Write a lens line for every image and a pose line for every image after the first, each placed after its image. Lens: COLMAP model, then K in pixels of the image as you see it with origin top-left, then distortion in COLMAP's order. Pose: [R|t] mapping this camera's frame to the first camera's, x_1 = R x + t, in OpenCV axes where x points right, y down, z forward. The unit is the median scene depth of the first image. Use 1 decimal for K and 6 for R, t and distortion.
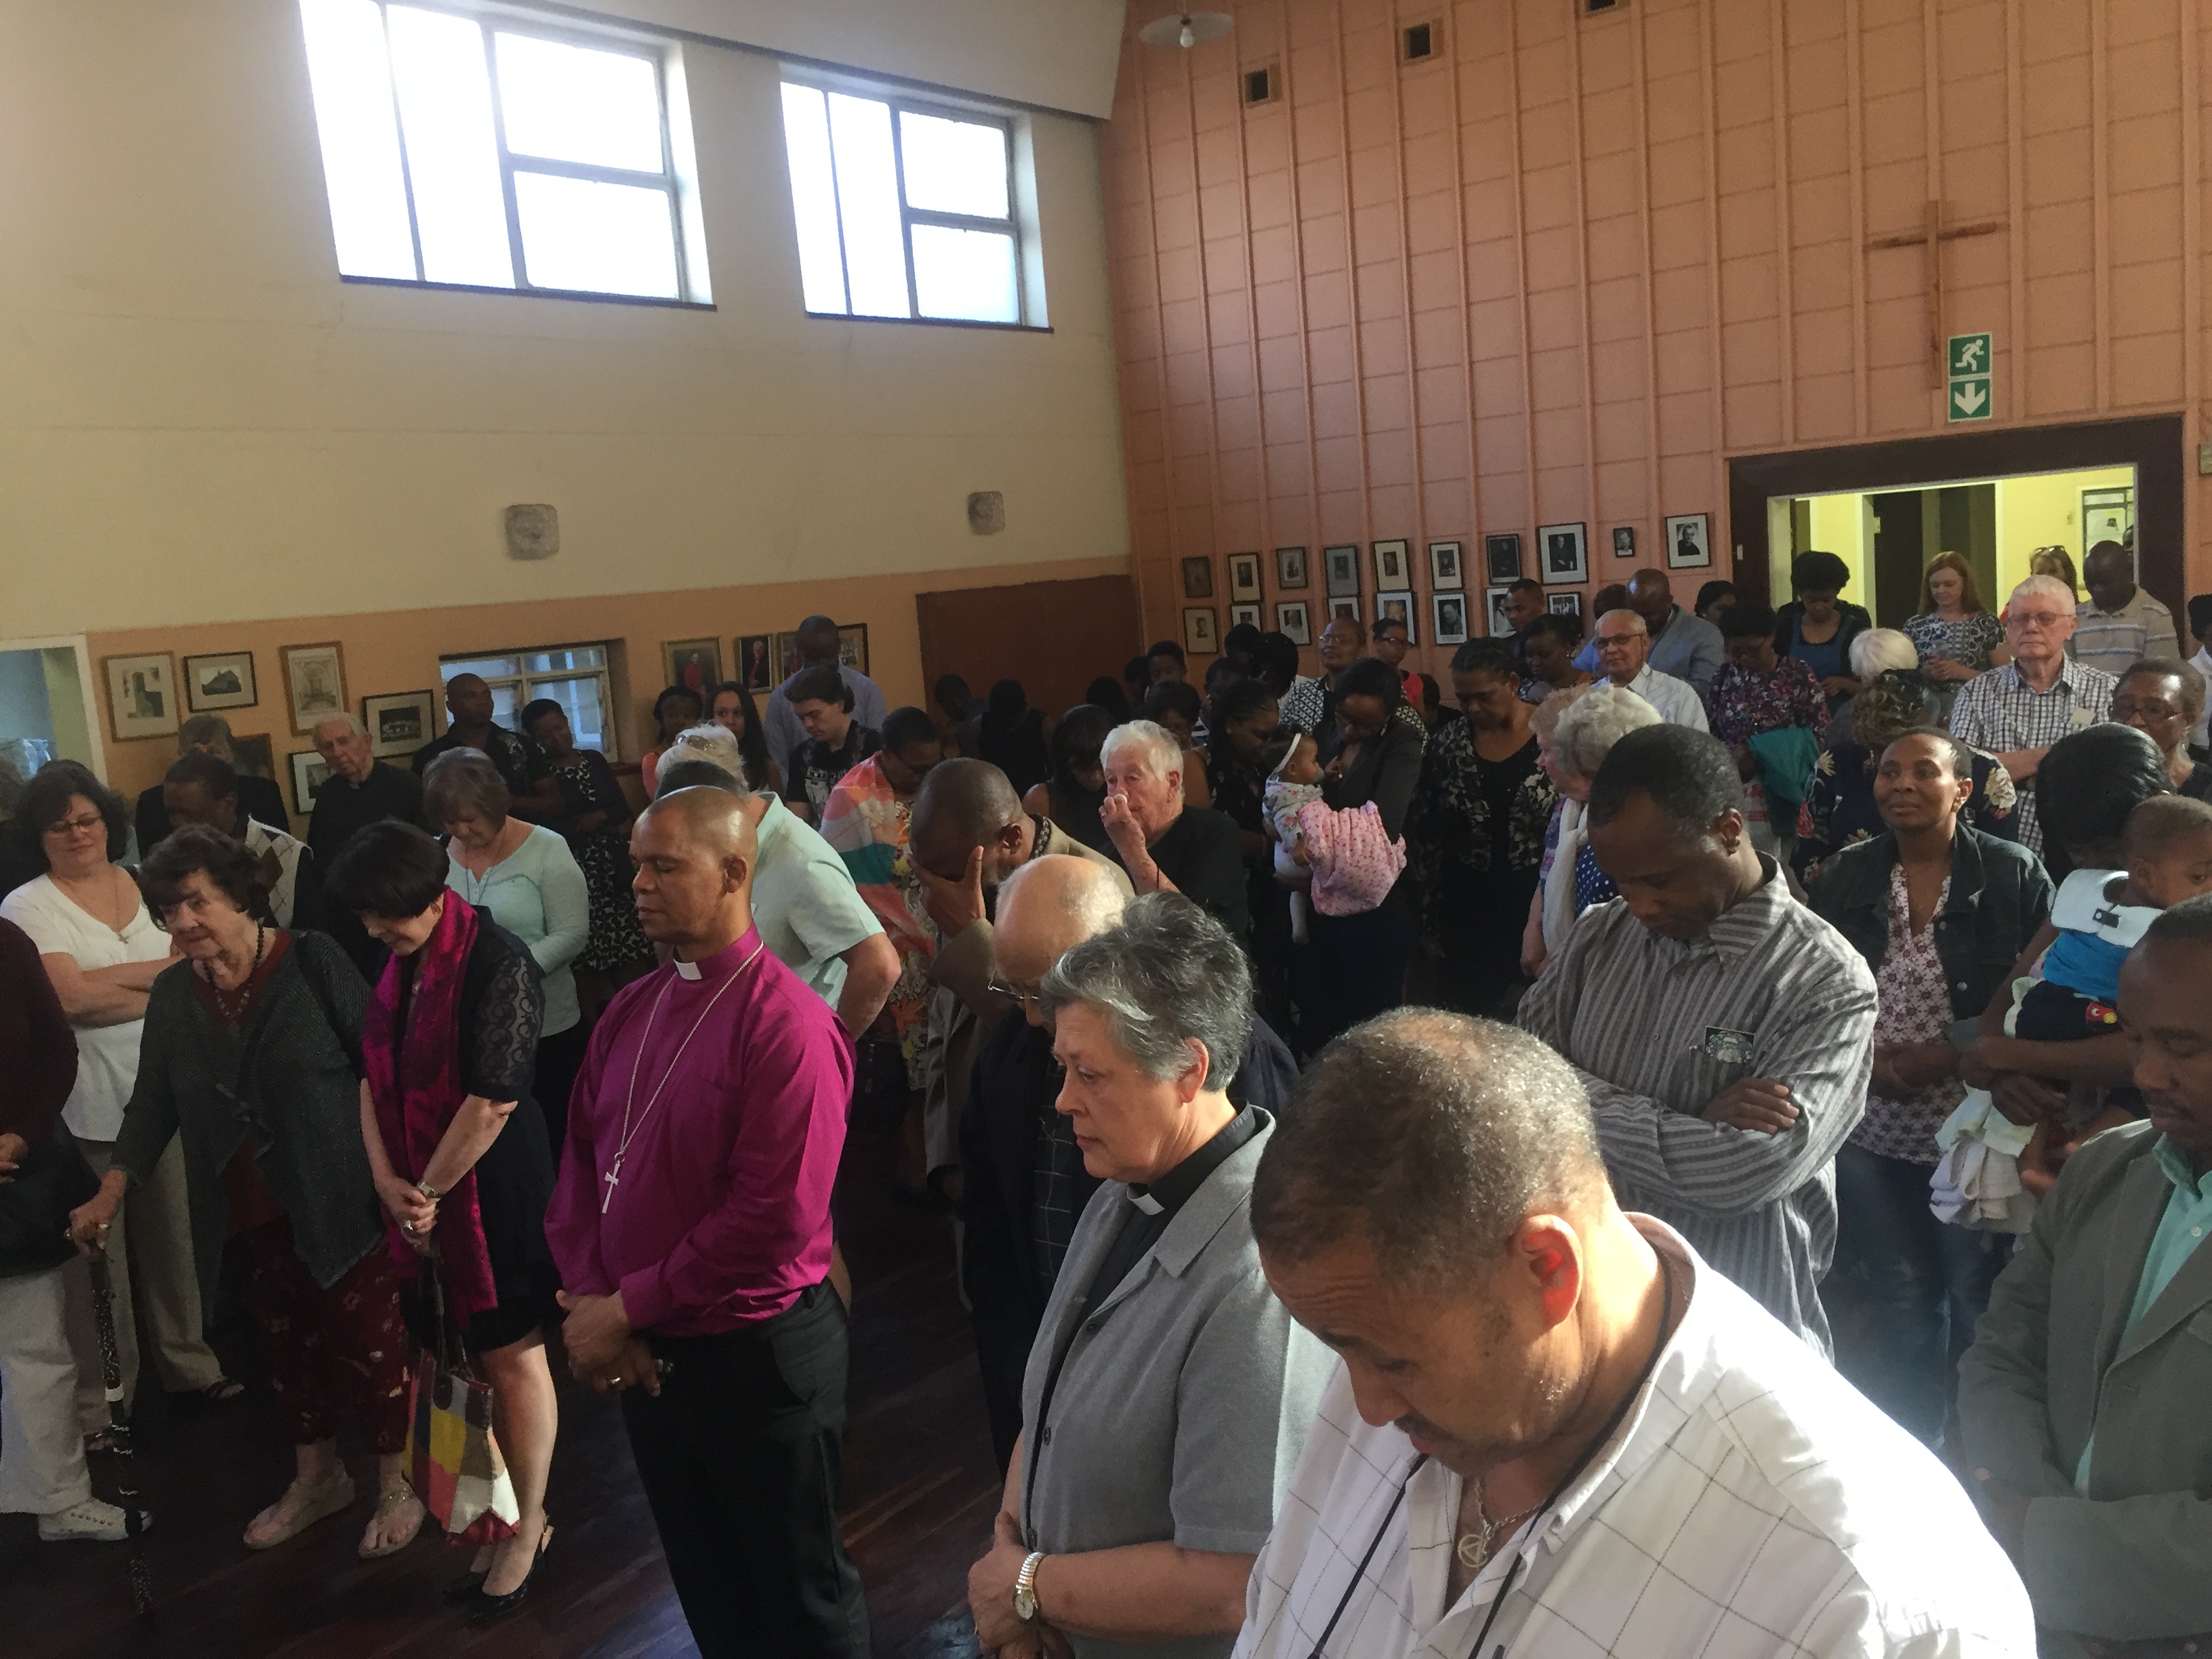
lens RADIAL K [[1884.5, 0, 1104.0], [0, 1884.5, 827.1], [0, 0, 1]] dist [0.090802, -0.117819]
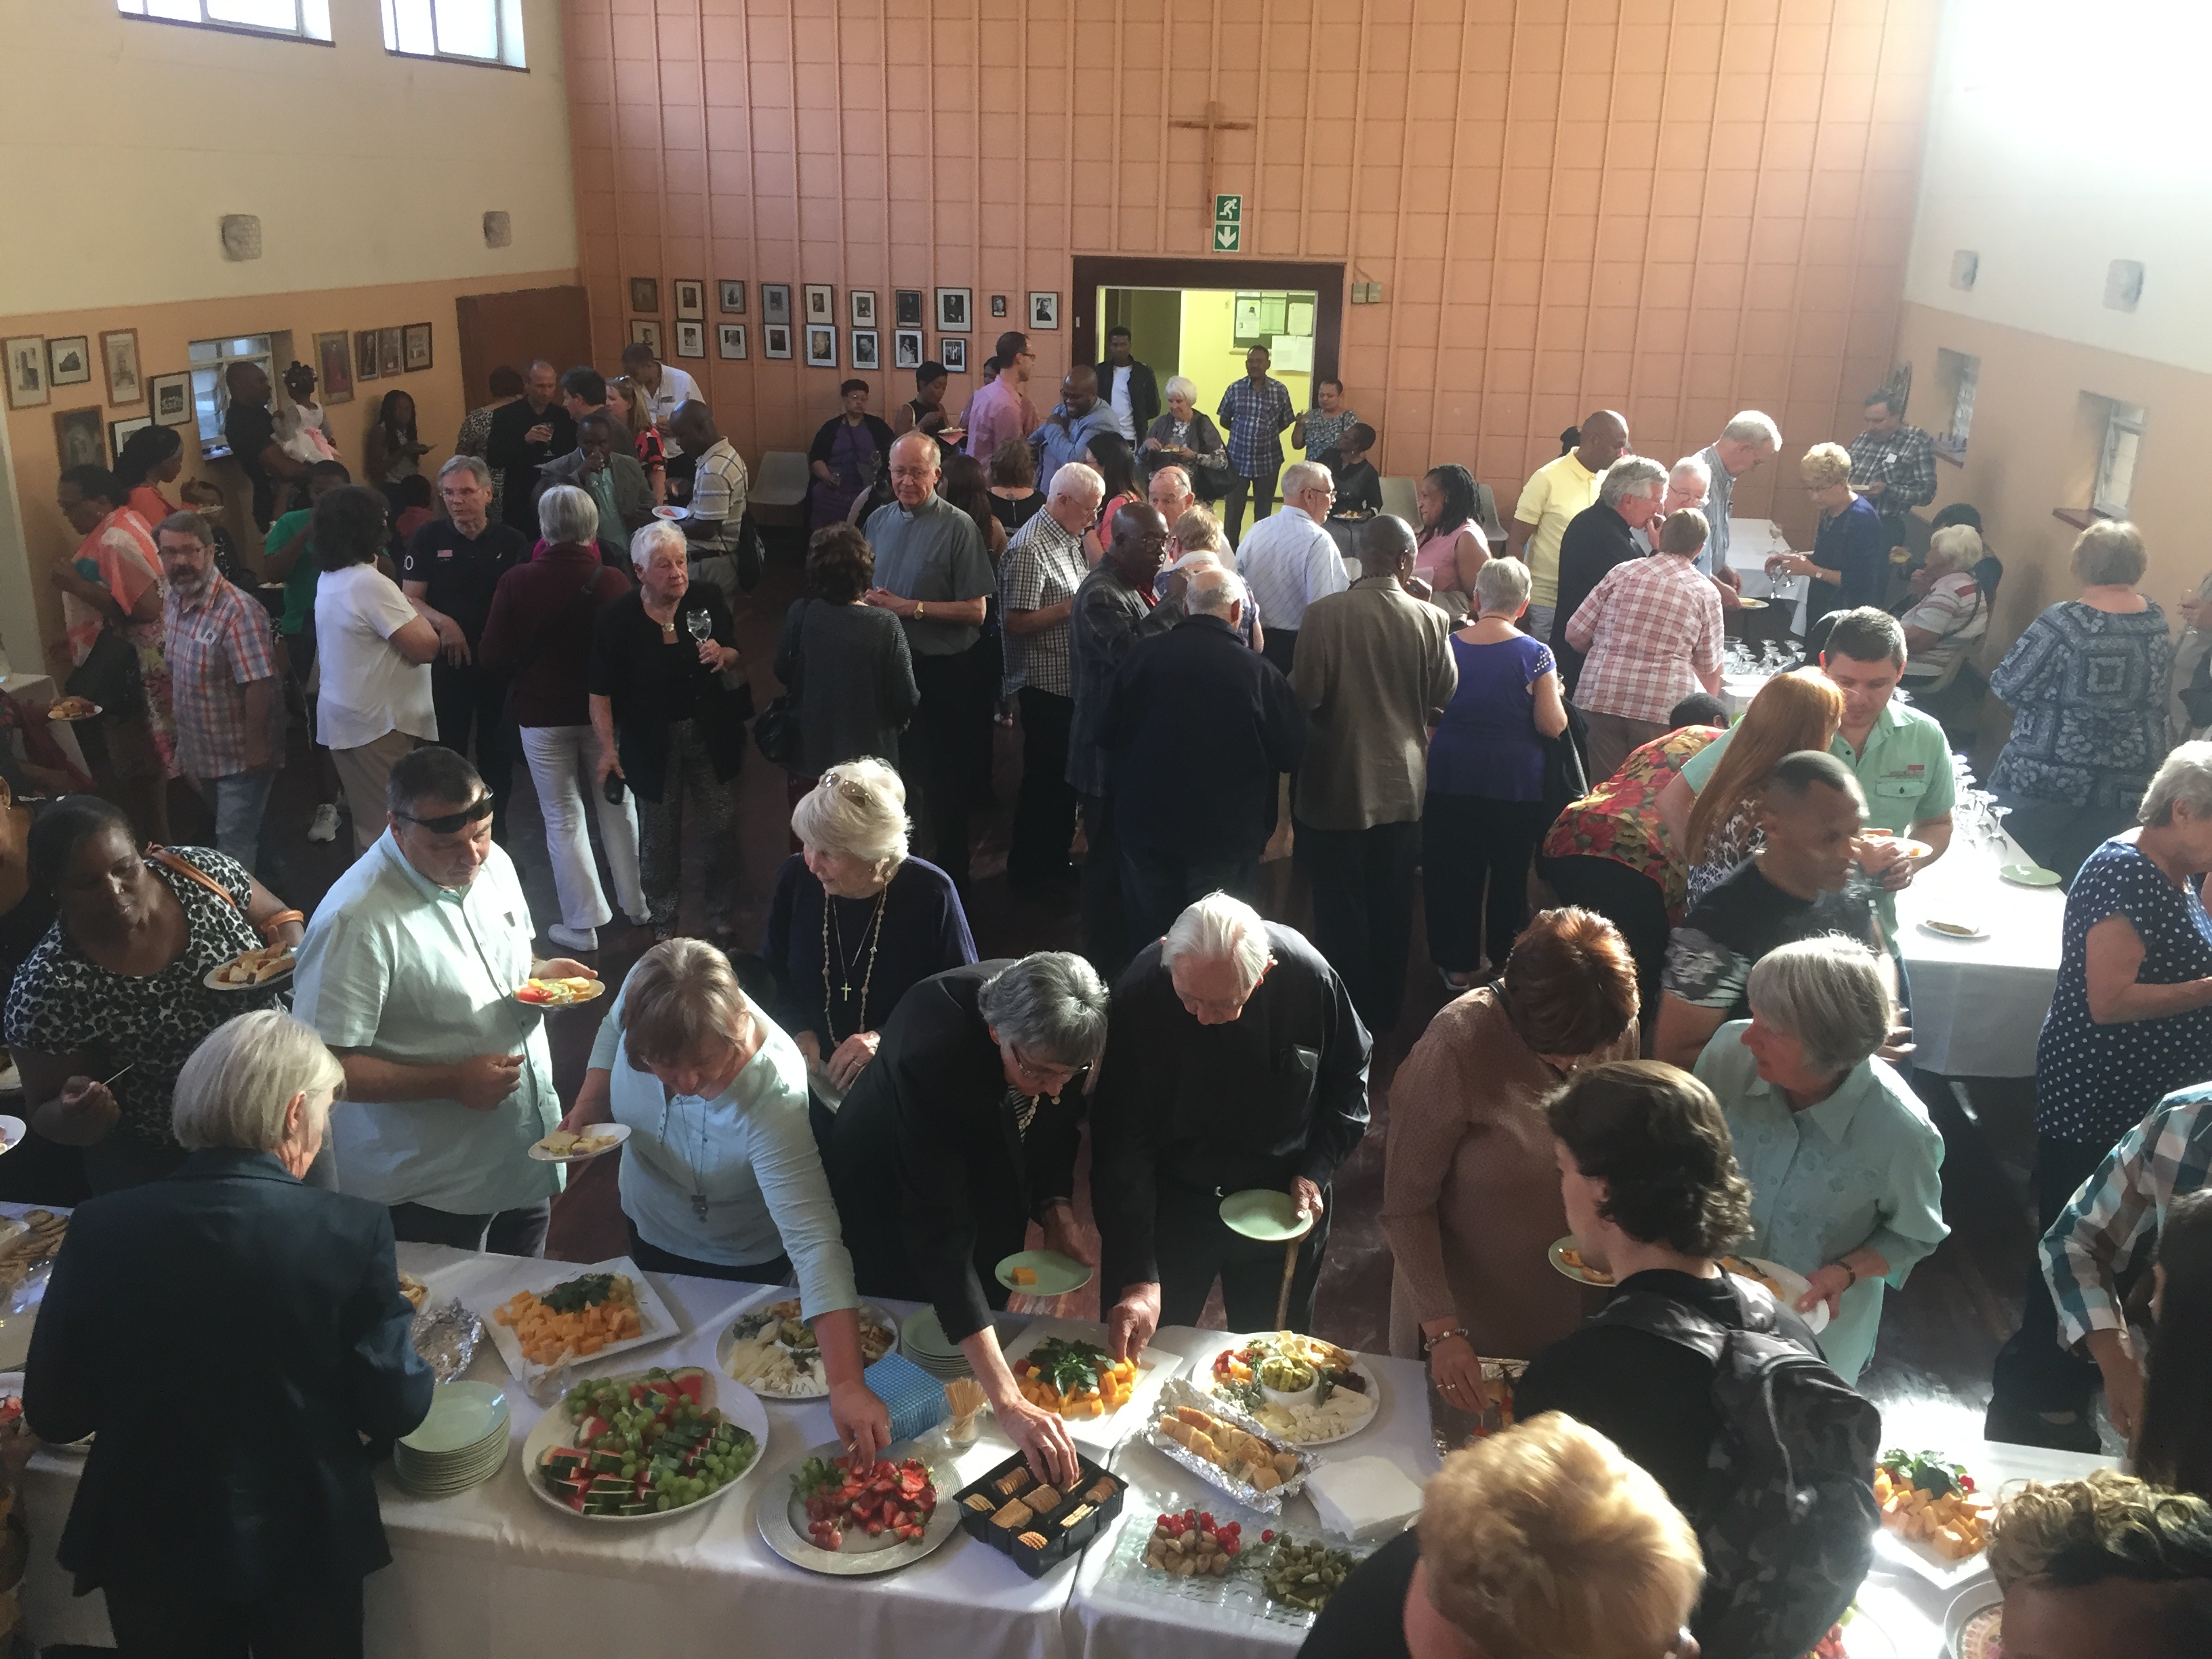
lens RADIAL K [[1884.5, 0, 1105.2], [0, 1884.5, 818.2], [0, 0, 1]] dist [0.090802, -0.117819]
pose [[0.864752, -0.059935, 0.498610, -0.458385], [-0.022401, 0.987261, 0.157525, 0.003740], [-0.501699, -0.147389, 0.852393, -0.362736]]
